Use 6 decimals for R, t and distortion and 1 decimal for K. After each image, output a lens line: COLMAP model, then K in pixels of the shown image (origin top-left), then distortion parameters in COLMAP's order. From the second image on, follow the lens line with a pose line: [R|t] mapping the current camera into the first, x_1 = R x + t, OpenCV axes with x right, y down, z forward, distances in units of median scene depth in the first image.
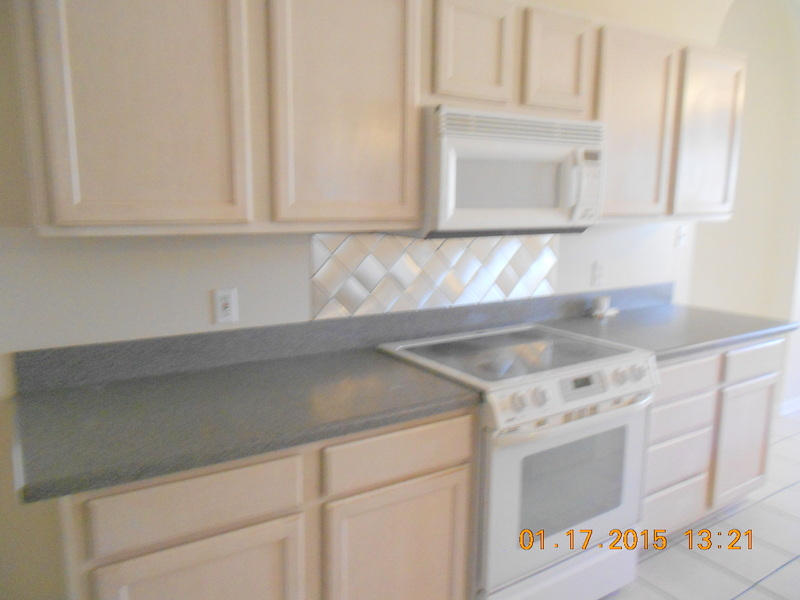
lens RADIAL K [[603.8, 0, 397.9], [0, 603.8, 298.5], [0, 0, 1]] dist [-0.009593, -0.002751]
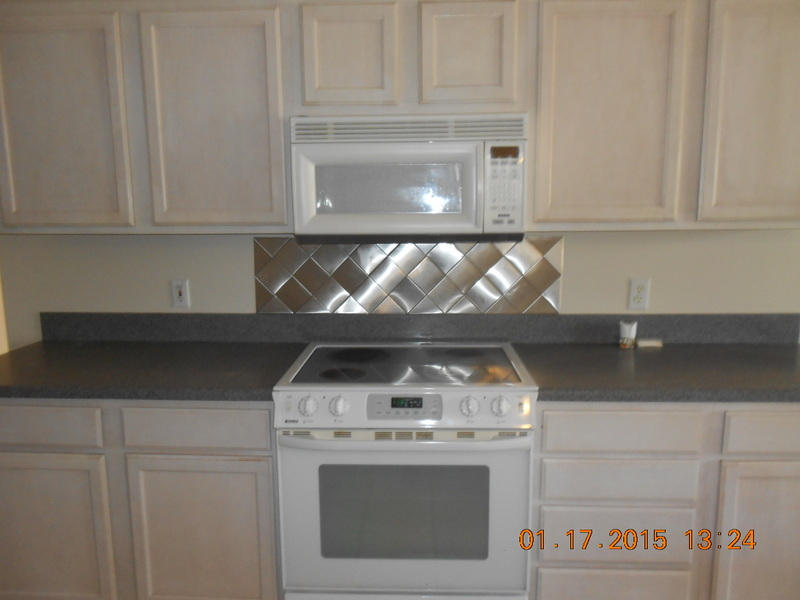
lens RADIAL K [[603.8, 0, 398.4], [0, 603.8, 301.6], [0, 0, 1]] dist [-0.009593, -0.002751]
pose [[0.820739, 0.074051, -0.566484, 0.806692], [-0.081934, 0.996571, 0.011562, -0.022595], [0.565398, 0.036925, 0.823991, 0.231728]]
